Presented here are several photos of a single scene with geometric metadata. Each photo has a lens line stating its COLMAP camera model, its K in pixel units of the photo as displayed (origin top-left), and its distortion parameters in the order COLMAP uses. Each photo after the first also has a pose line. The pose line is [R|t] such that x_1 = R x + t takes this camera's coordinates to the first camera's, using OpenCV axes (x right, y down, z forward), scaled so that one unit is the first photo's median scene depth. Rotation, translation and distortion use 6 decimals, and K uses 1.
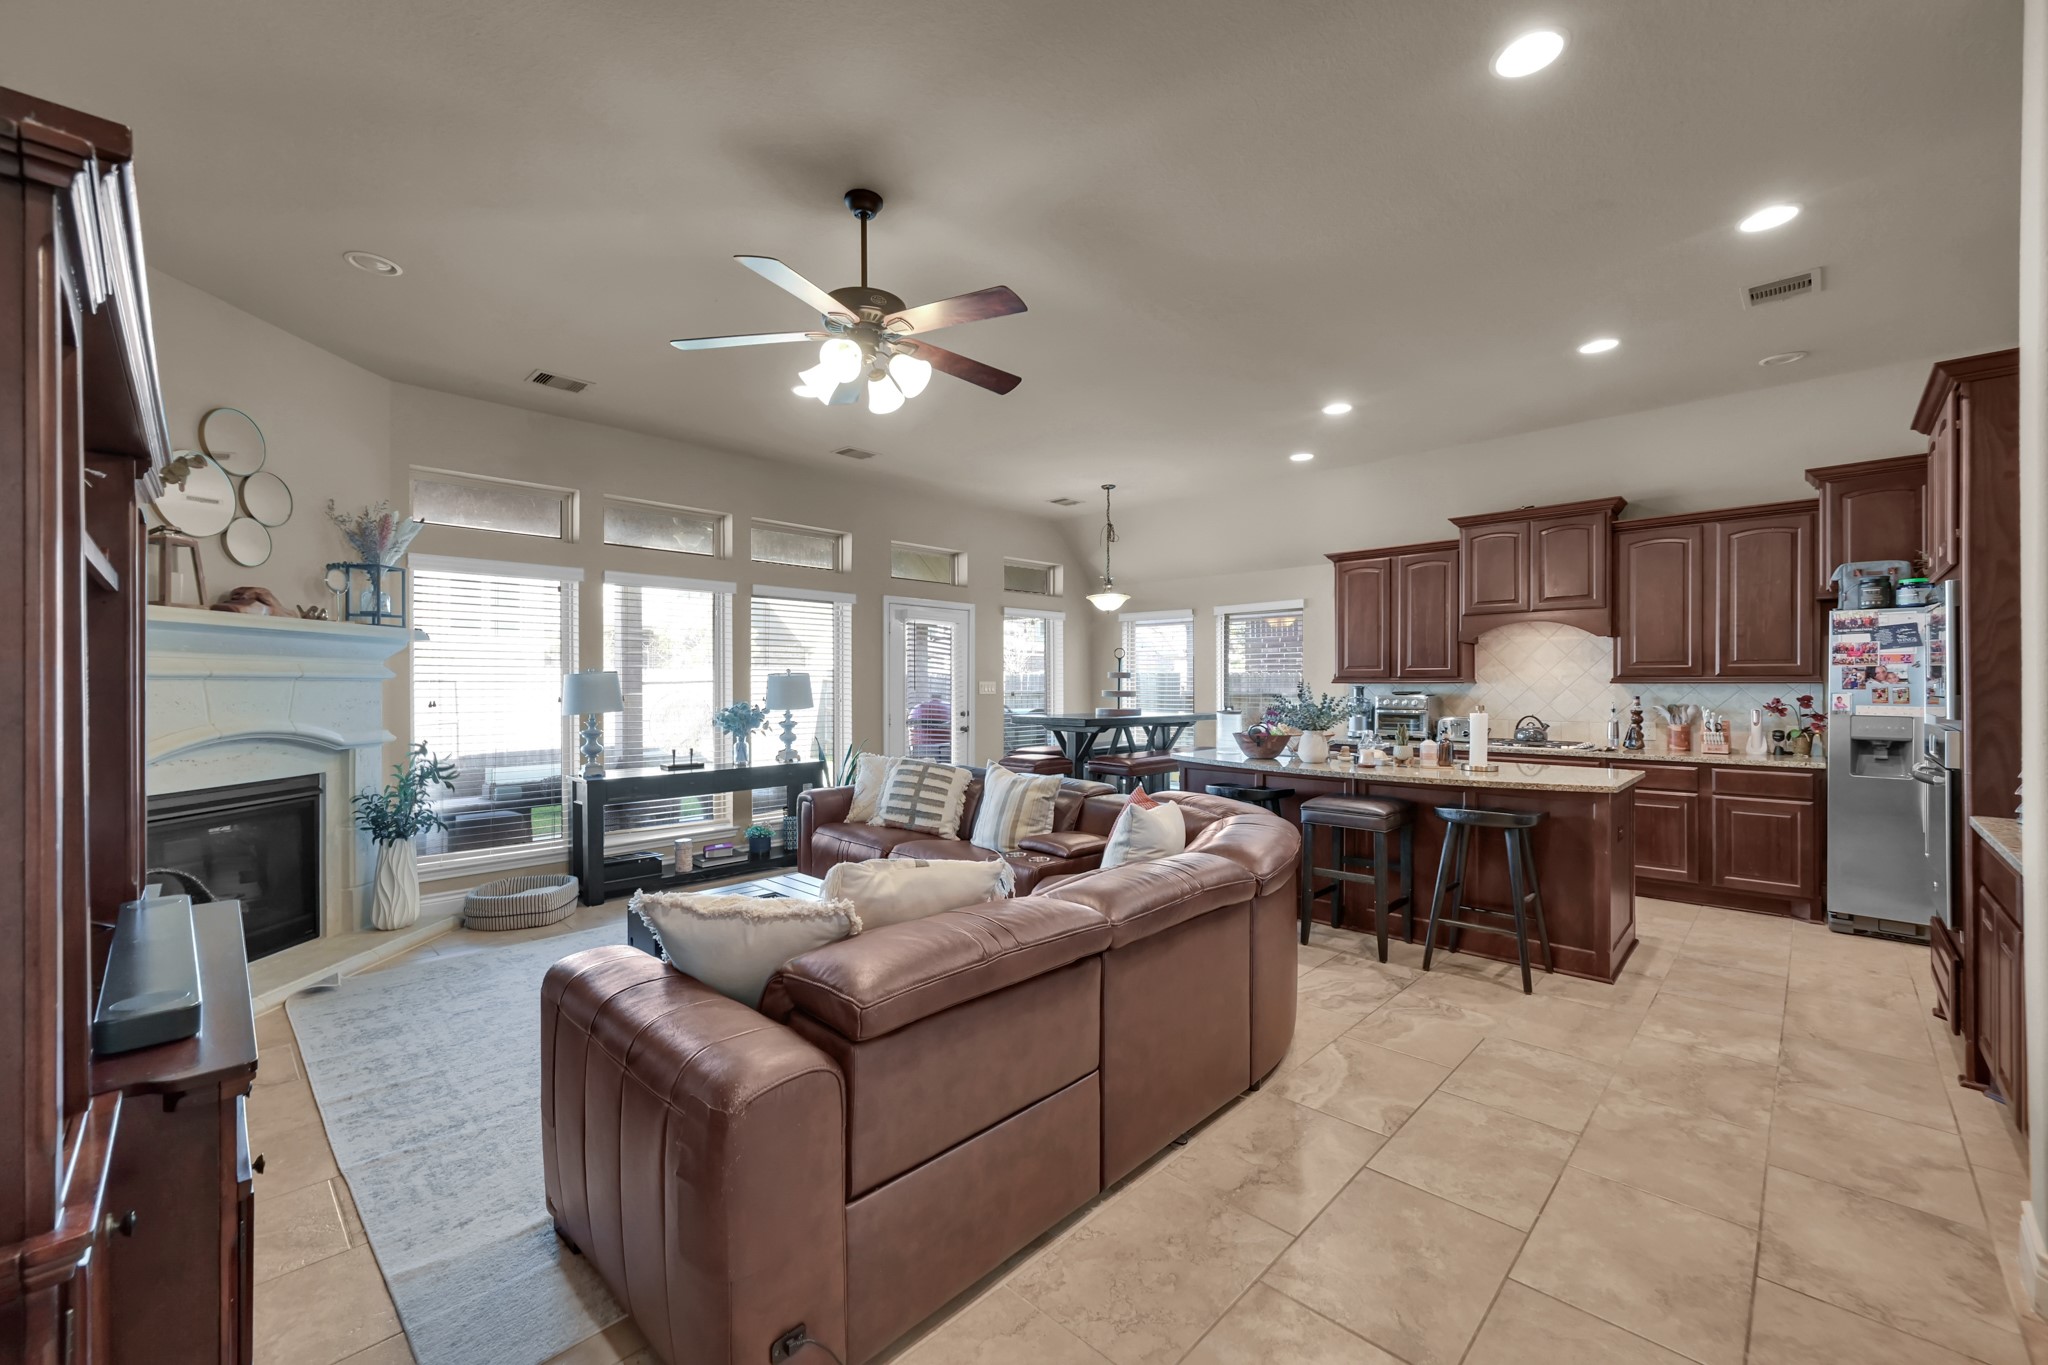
lens RADIAL K [[813.5, 0, 1021.8], [0, 813.5, 686.1], [0, 0, 1]] dist [0.001106, 0.000436]
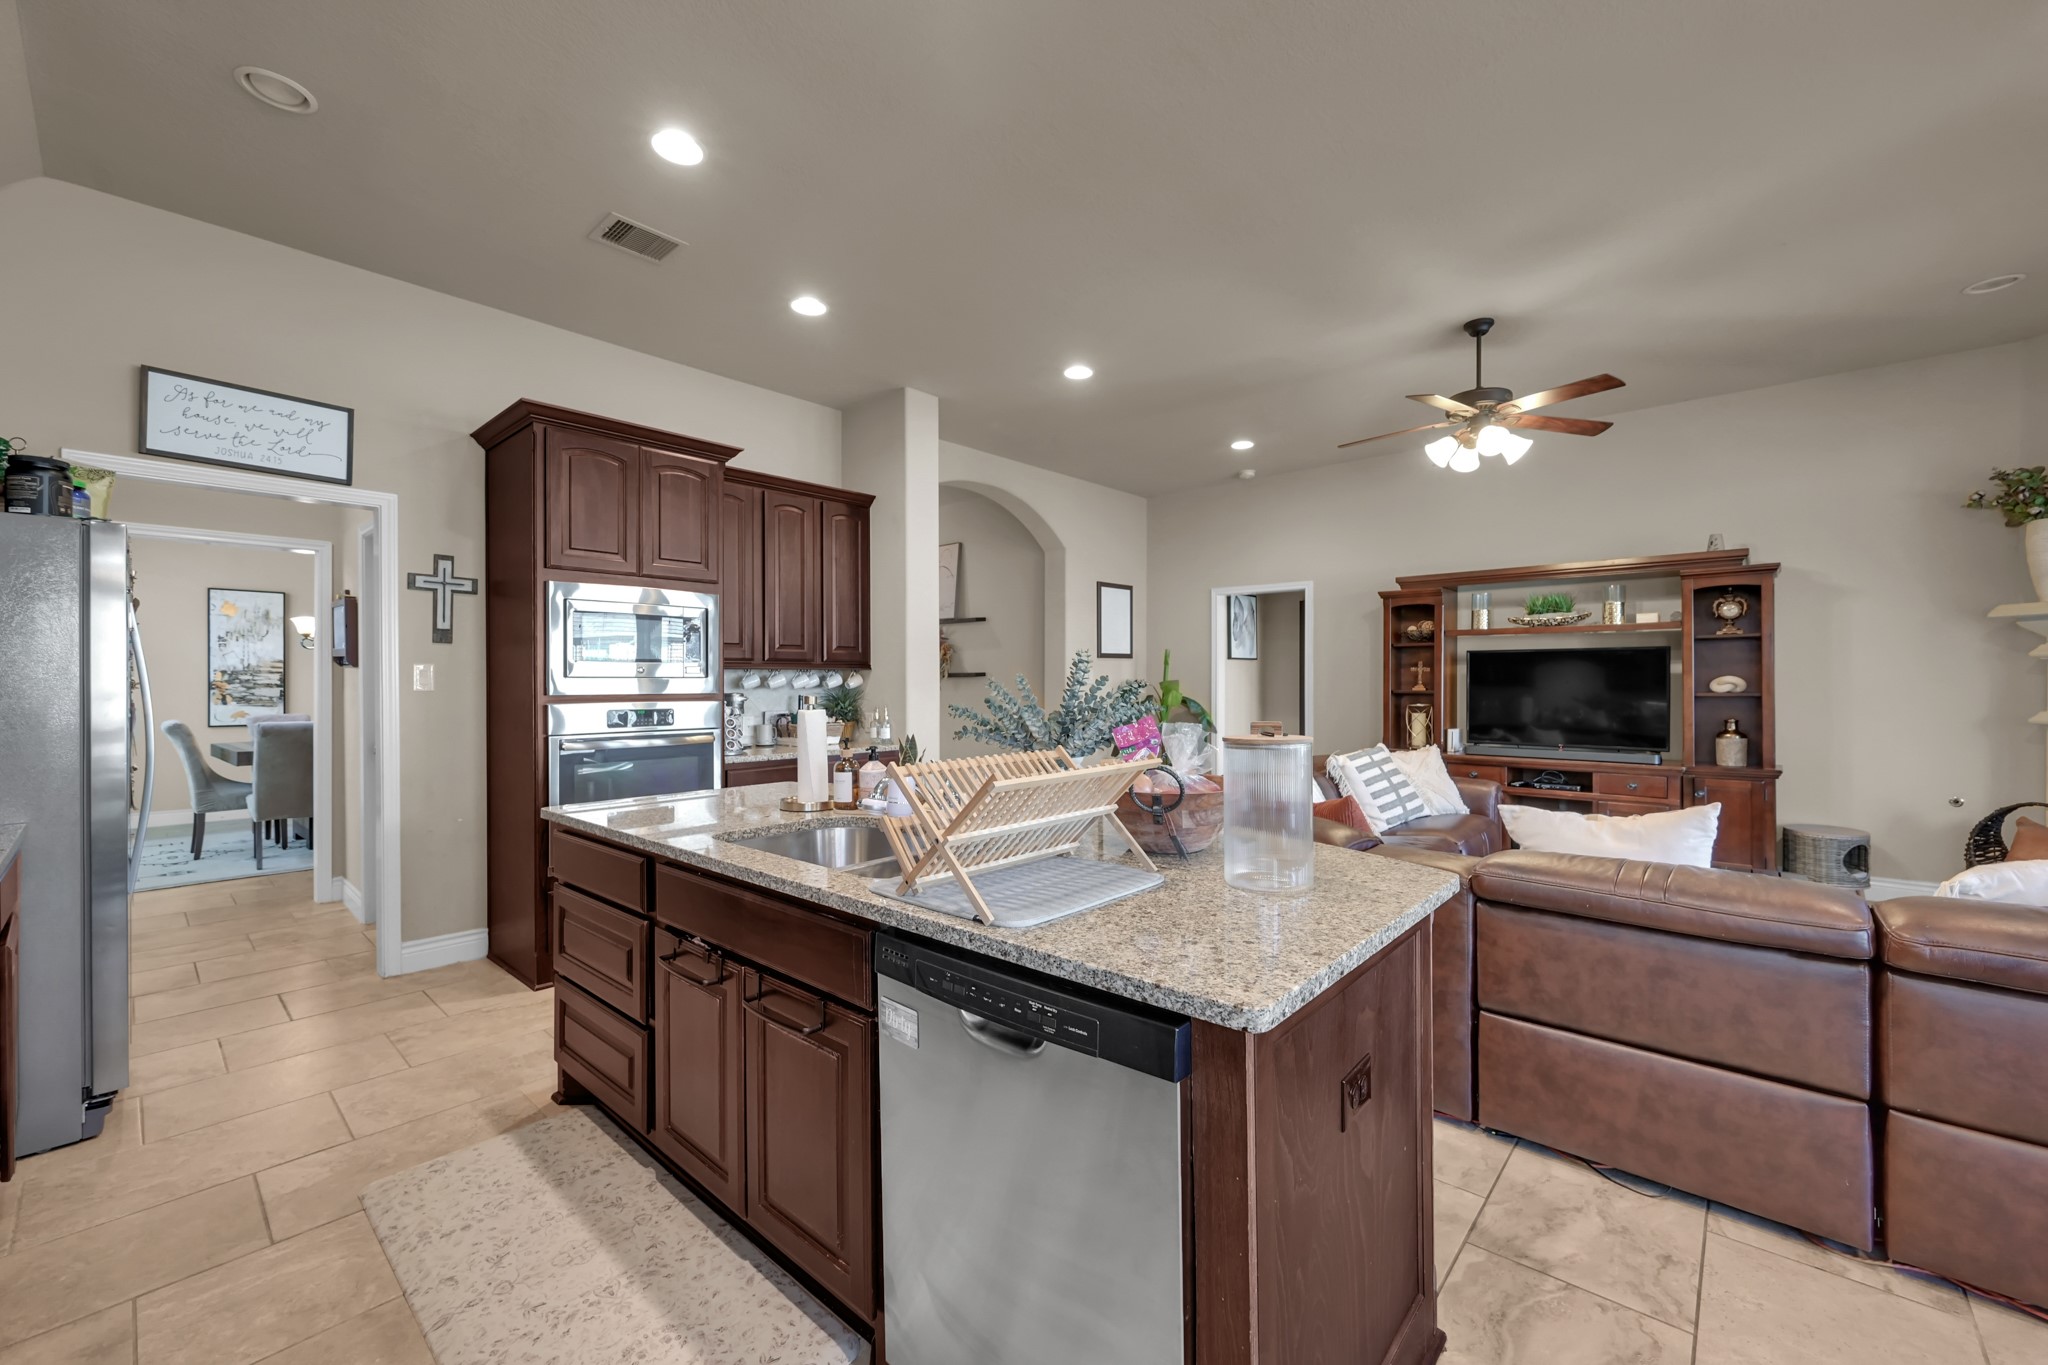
lens RADIAL K [[813.5, 0, 1003.3], [0, 813.5, 687.7], [0, 0, 1]] dist [0.001106, 0.000436]
pose [[-0.999029, 0.004327, -0.043840, 0.429453], [0.003987, 0.999961, 0.007832, 0.012986], [0.043872, 0.007650, -0.999008, 1.462905]]
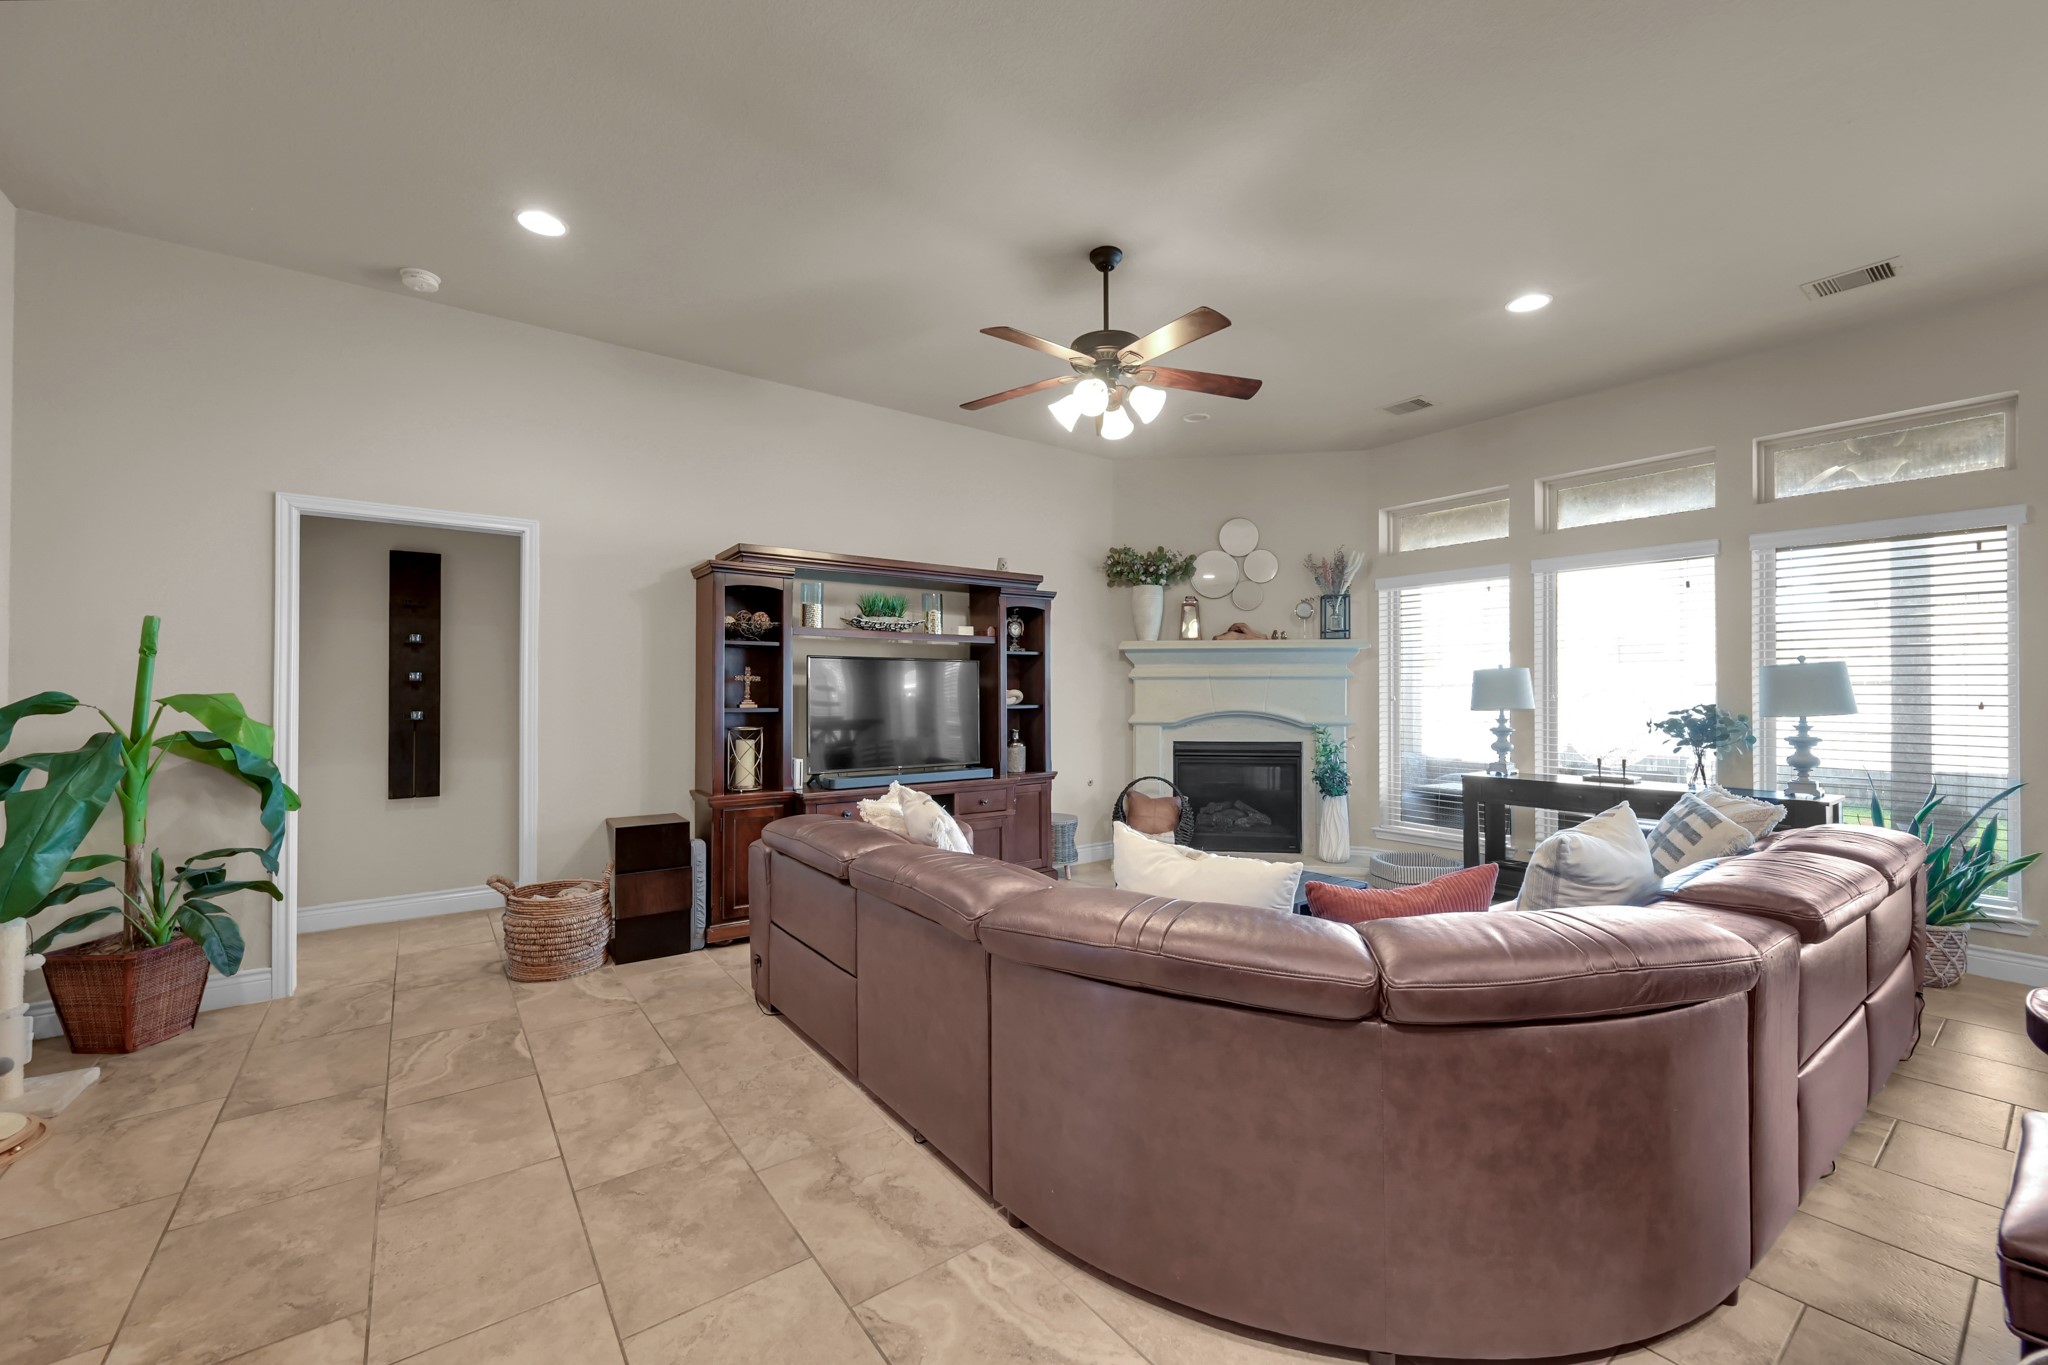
lens RADIAL K [[813.5, 0, 1029.9], [0, 813.5, 688.4], [0, 0, 1]] dist [0.001106, 0.000436]
pose [[-0.149160, -0.001881, -0.988811, 0.584596], [-0.002152, 0.999996, -0.001578, 0.010409], [0.988811, 0.001892, -0.149163, 0.652486]]
